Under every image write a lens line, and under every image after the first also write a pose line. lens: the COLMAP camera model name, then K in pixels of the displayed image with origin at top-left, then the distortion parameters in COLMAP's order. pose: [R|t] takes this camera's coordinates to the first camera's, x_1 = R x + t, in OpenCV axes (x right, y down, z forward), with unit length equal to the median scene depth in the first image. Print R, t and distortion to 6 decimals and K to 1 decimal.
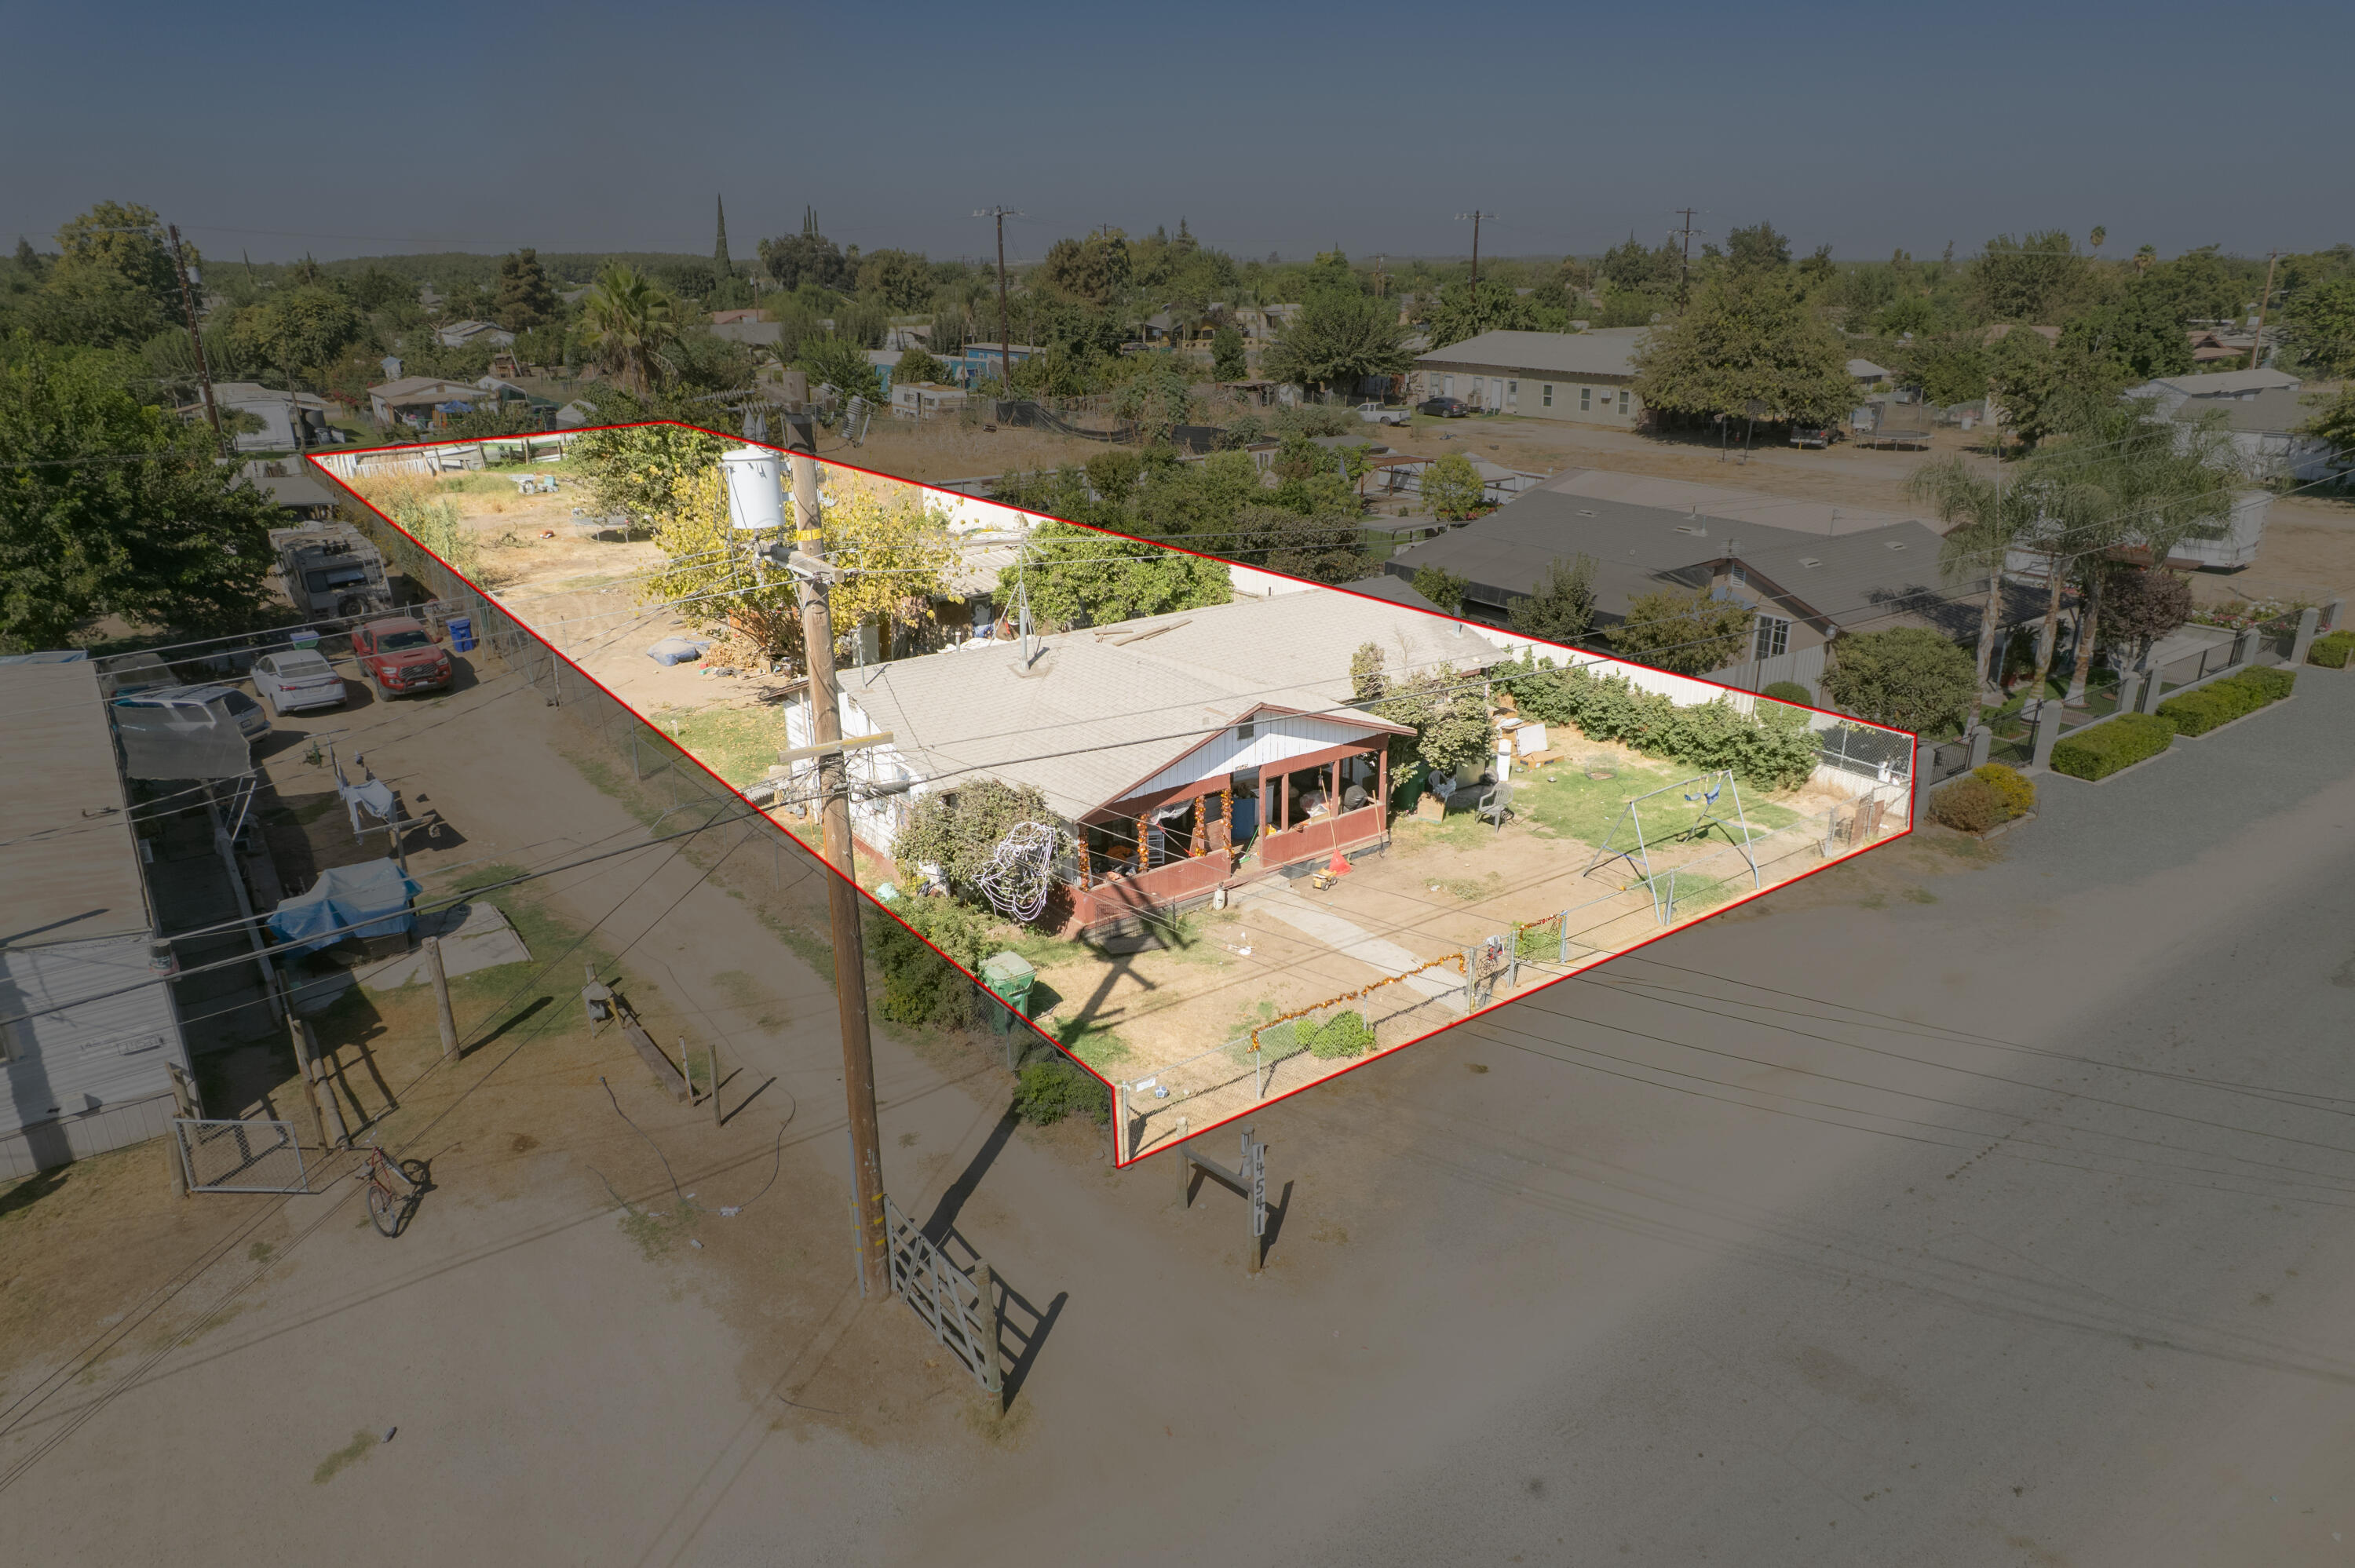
lens RADIAL K [[1506.0, 0, 1188.1], [0, 1506.0, 791.5], [0, 0, 1]] dist [-0.074829, 0.081438]
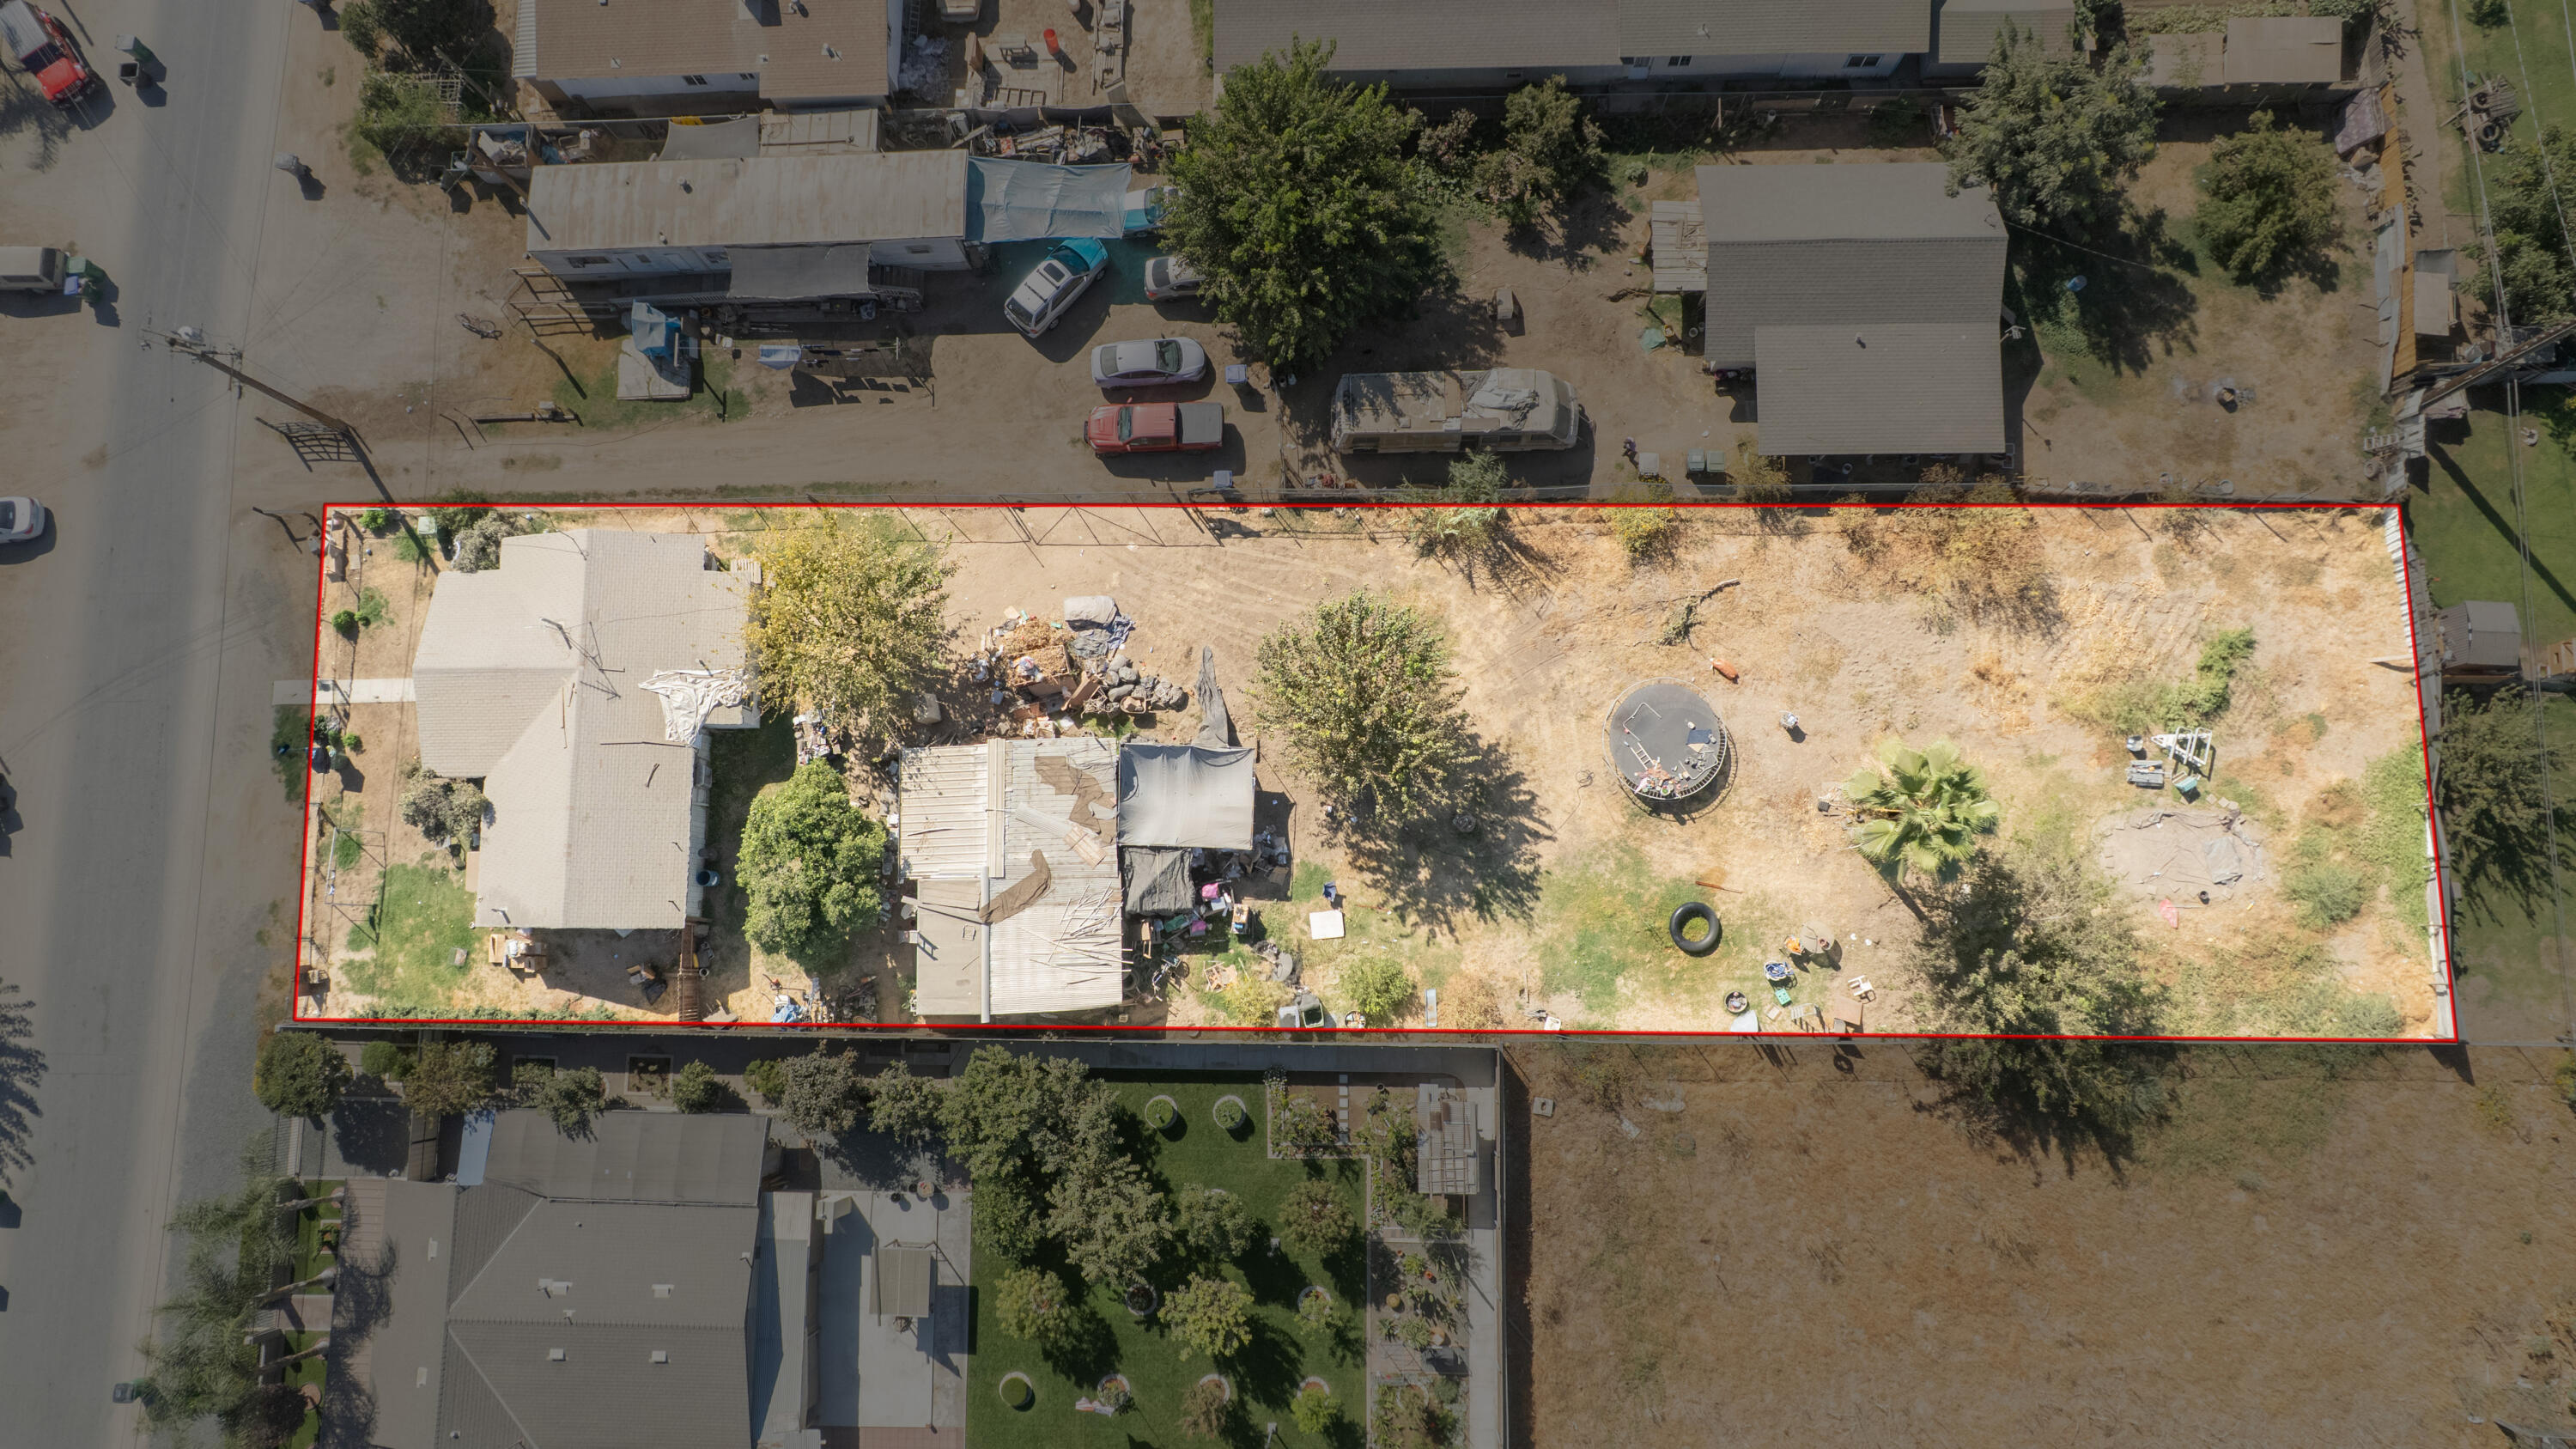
lens RADIAL K [[1563.8, 0, 1288.0], [0, 1563.8, 724.5], [0, 0, 1]] dist [-0.044818, 0.037395]
pose [[-0.595719, 0.799223, -0.079751, -0.308713], [-0.225811, -0.071366, 0.971553, -1.685793], [0.770797, 0.596782, 0.222988, 1.049130]]
